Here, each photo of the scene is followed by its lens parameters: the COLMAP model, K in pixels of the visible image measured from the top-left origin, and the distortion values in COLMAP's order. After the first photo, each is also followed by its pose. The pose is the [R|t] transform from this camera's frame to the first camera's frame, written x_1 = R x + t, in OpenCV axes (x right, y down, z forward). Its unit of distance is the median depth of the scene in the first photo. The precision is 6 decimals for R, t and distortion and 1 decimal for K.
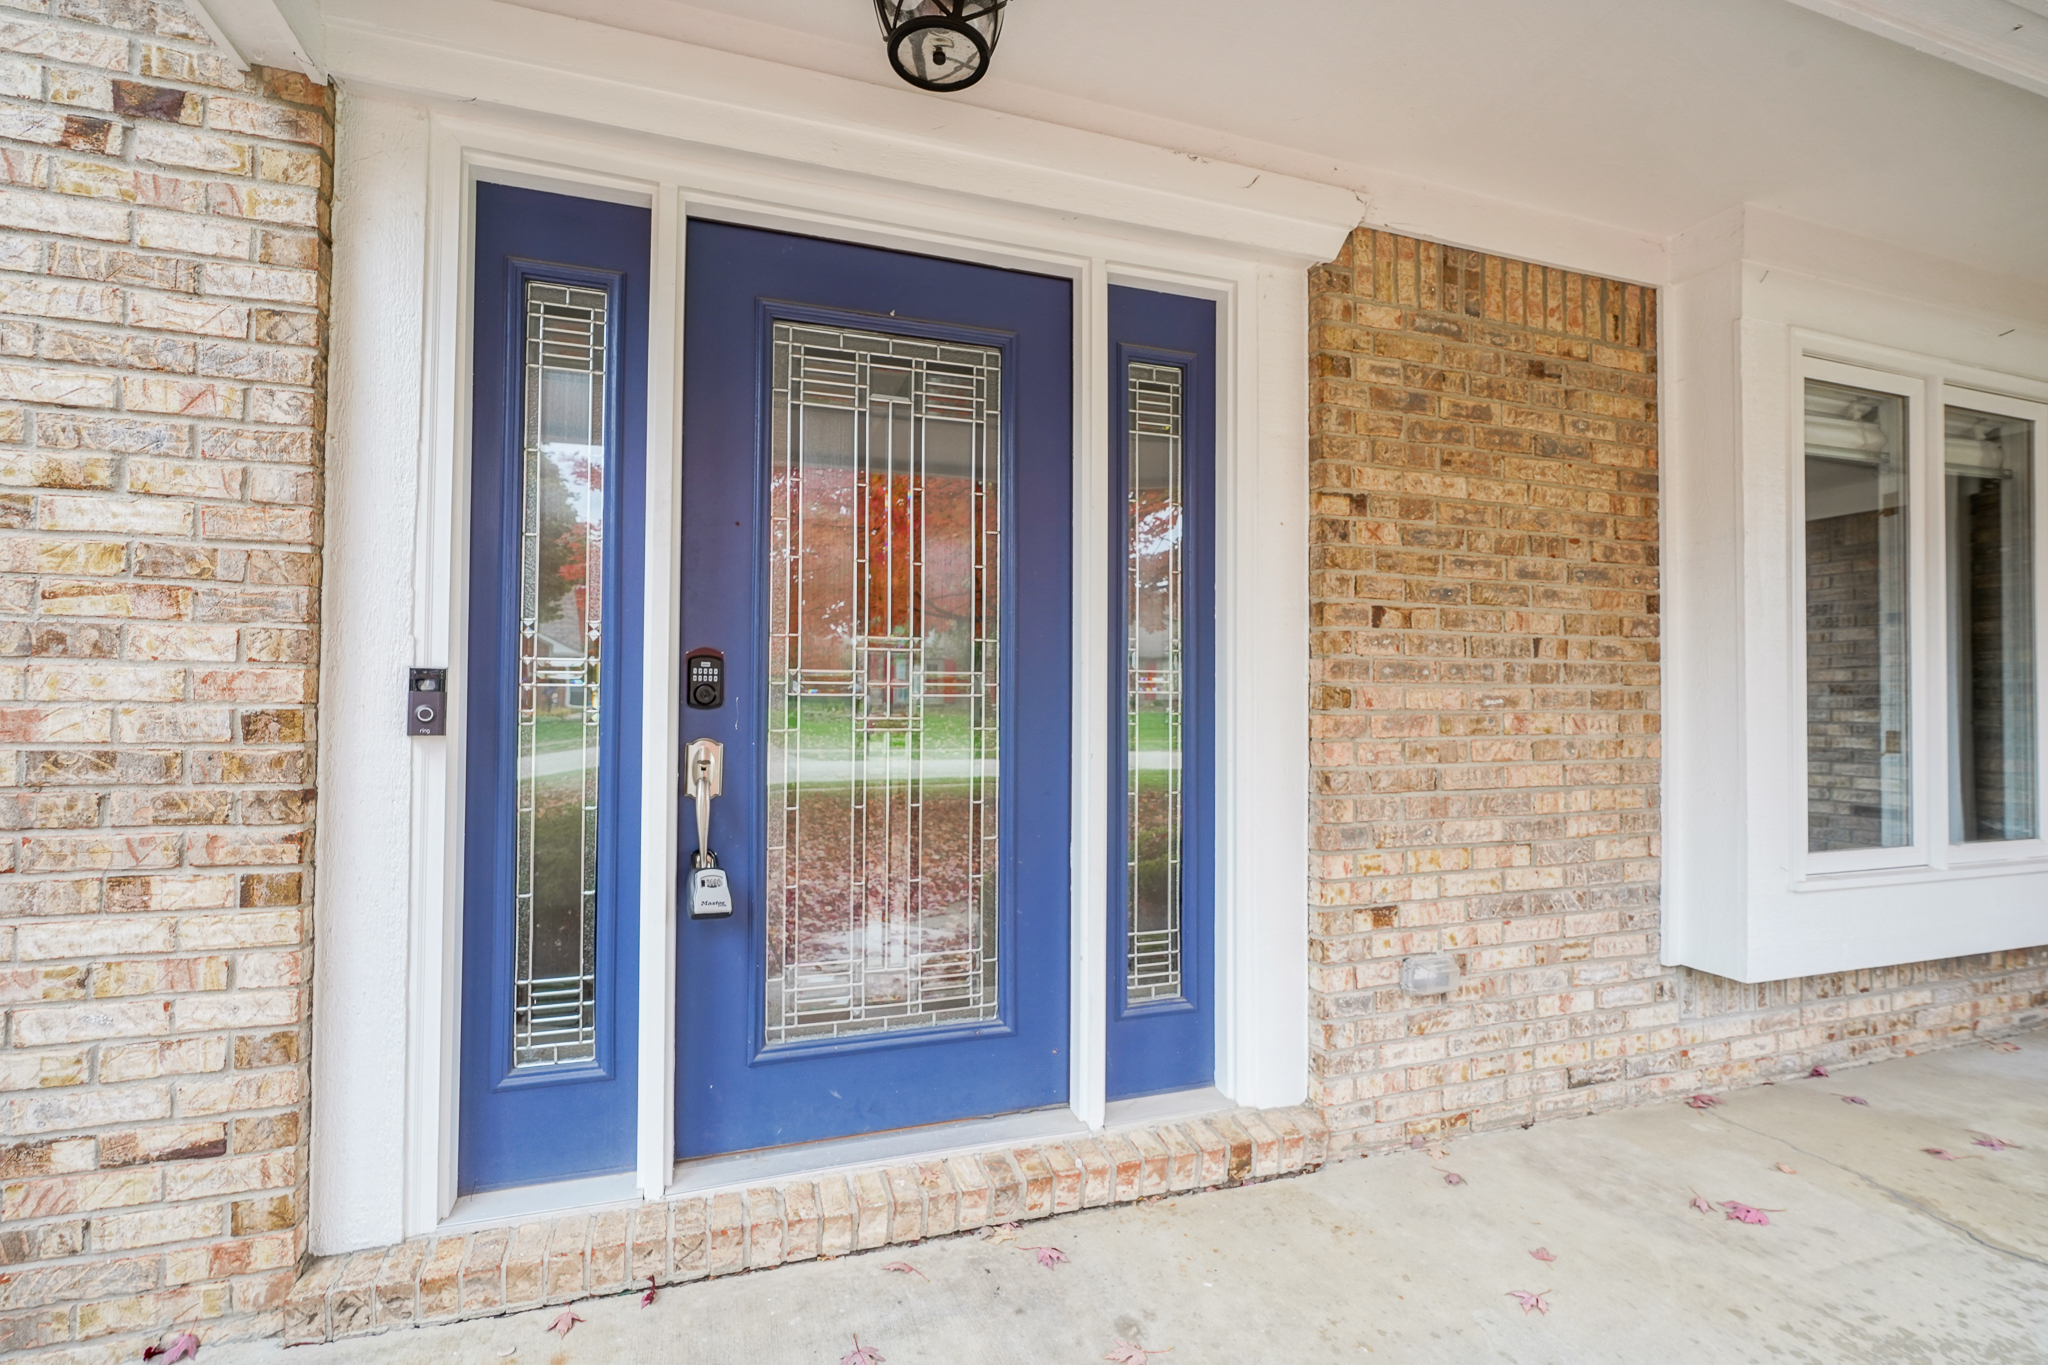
lens RADIAL K [[928.0, 0, 1032.2], [0, 928.0, 683.1], [0, 0, 1]] dist [-0.009477, 0.006880]
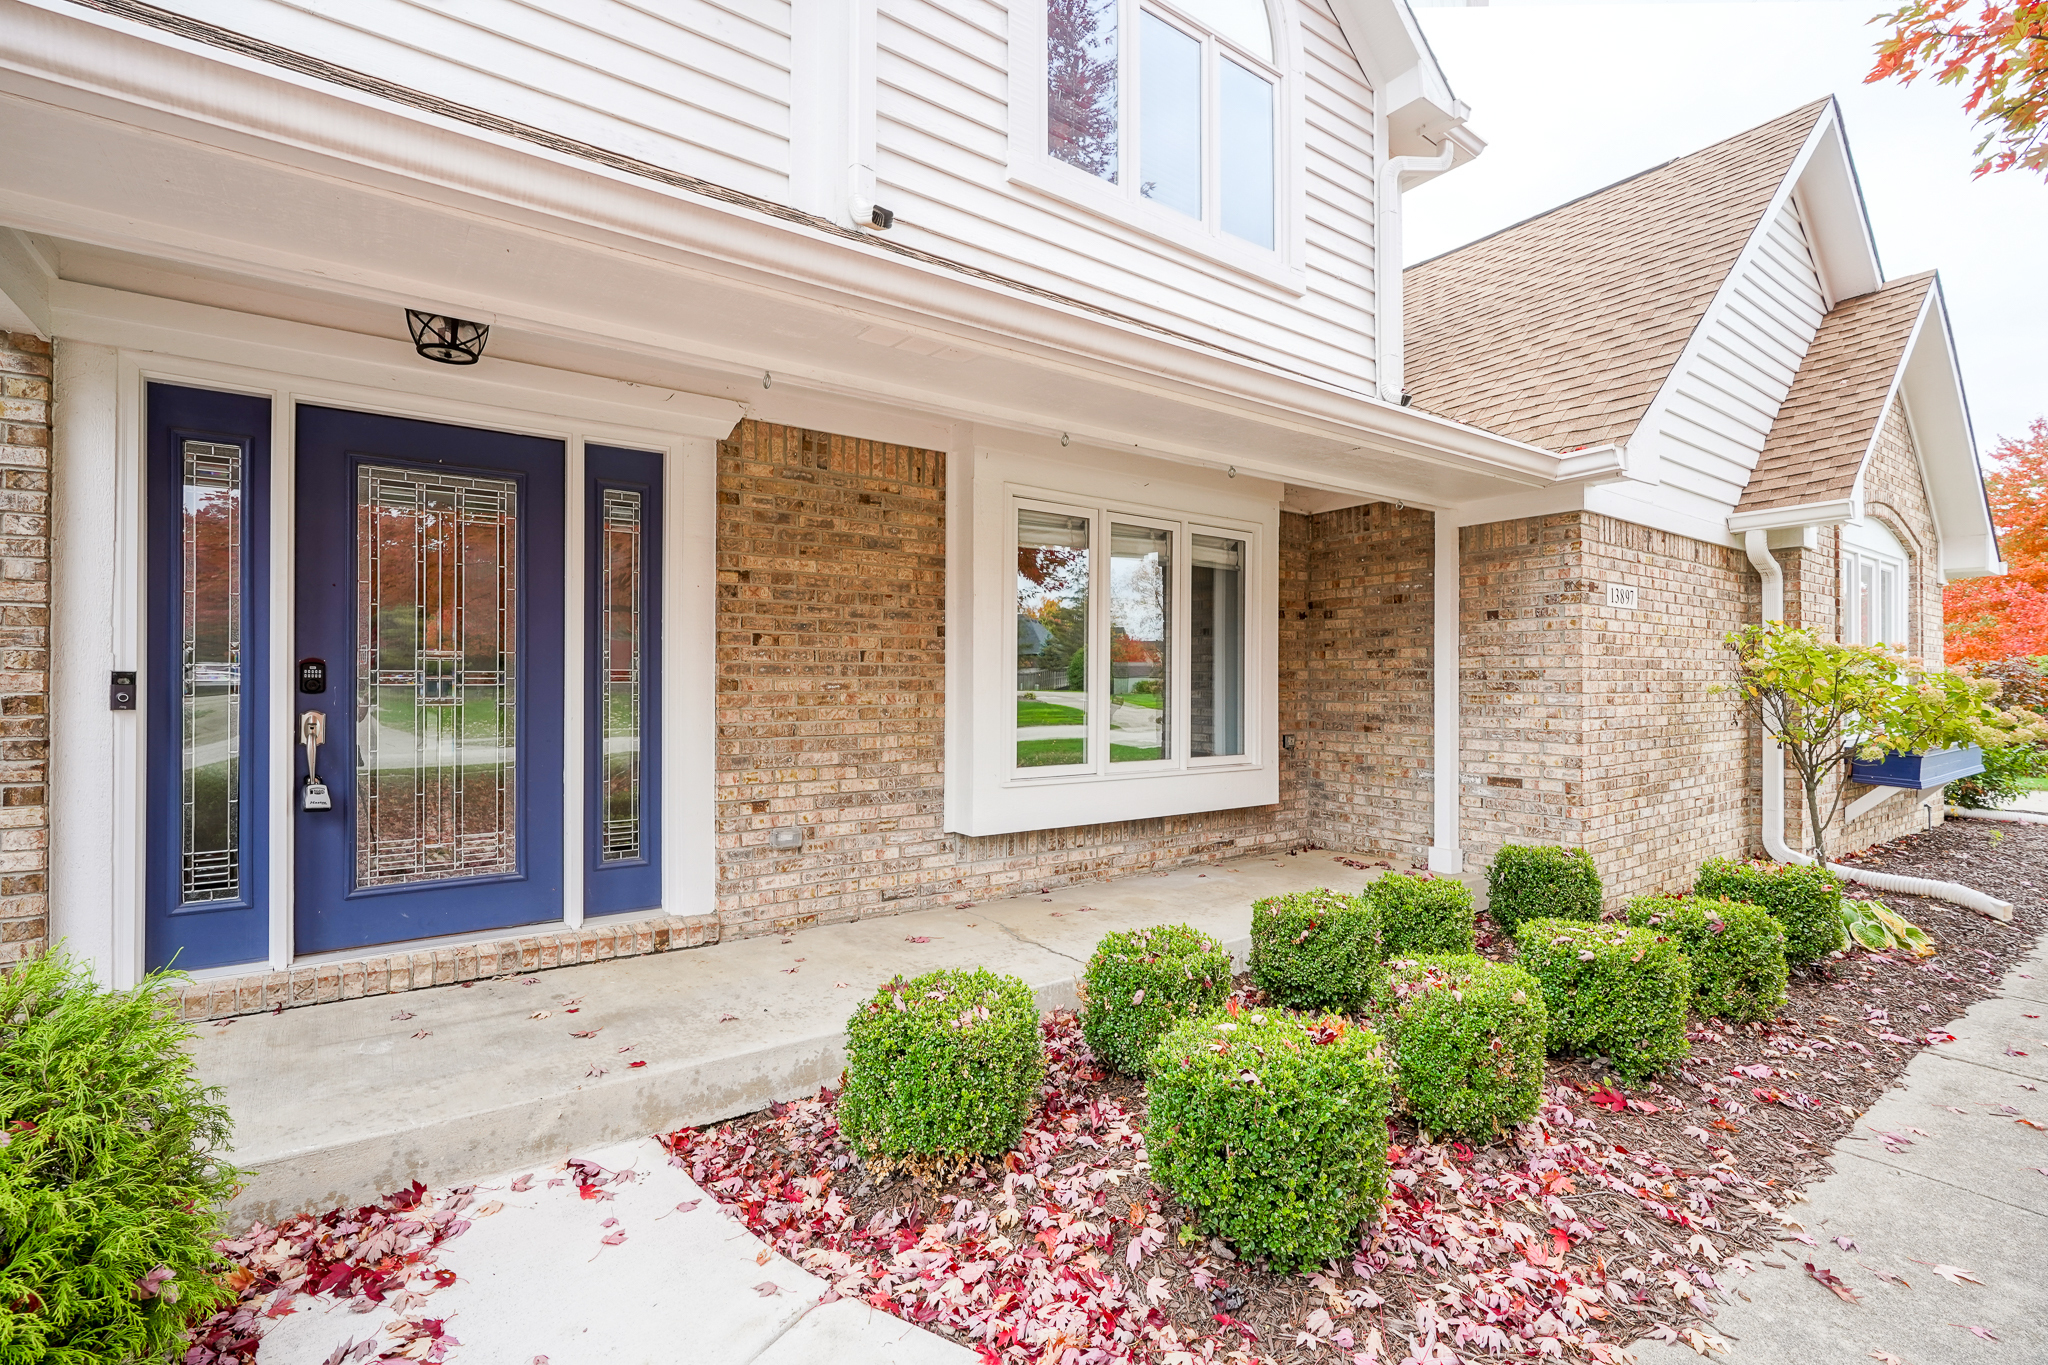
lens RADIAL K [[931.0, 0, 1024.0], [0, 931.0, 682.5], [0, 0, 1]] dist [-0.006283, 0.004931]
pose [[0.957931, -0.003346, 0.286978, 0.350884], [-0.002210, 0.999816, 0.019035, -0.023924], [-0.286989, -0.018869, 0.957748, -0.866973]]
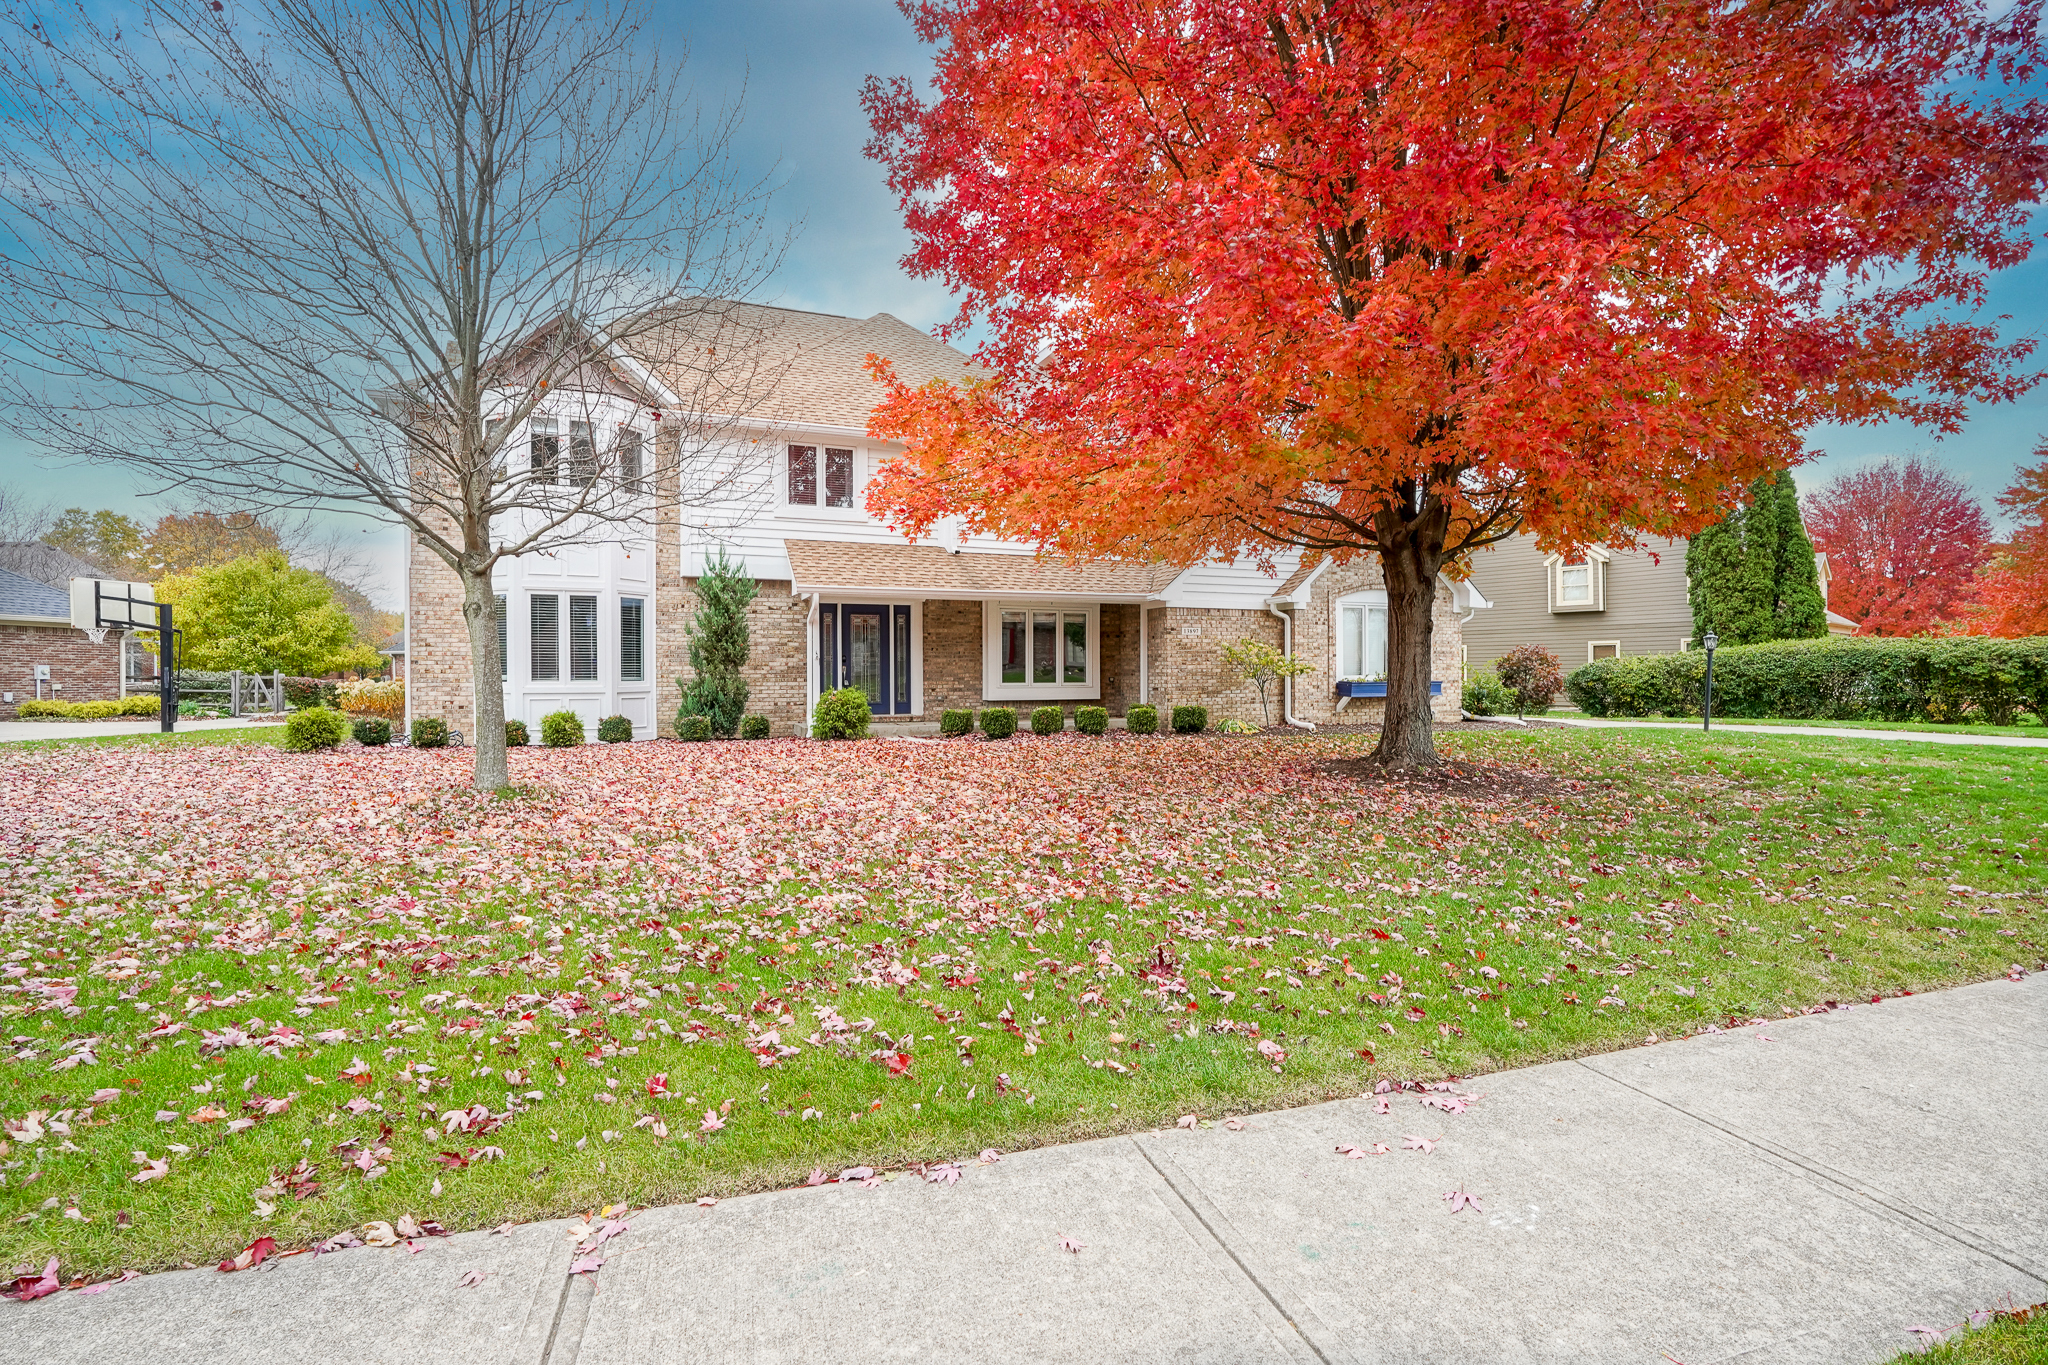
lens RADIAL K [[931.0, 0, 1024.0], [0, 931.0, 682.5], [0, 0, 1]] dist [-0.006283, 0.004931]
pose [[0.998431, -0.010816, 0.054950, 0.688345], [0.009007, 0.999413, 0.033063, -0.045018], [-0.055275, -0.032516, 0.997942, -6.401319]]
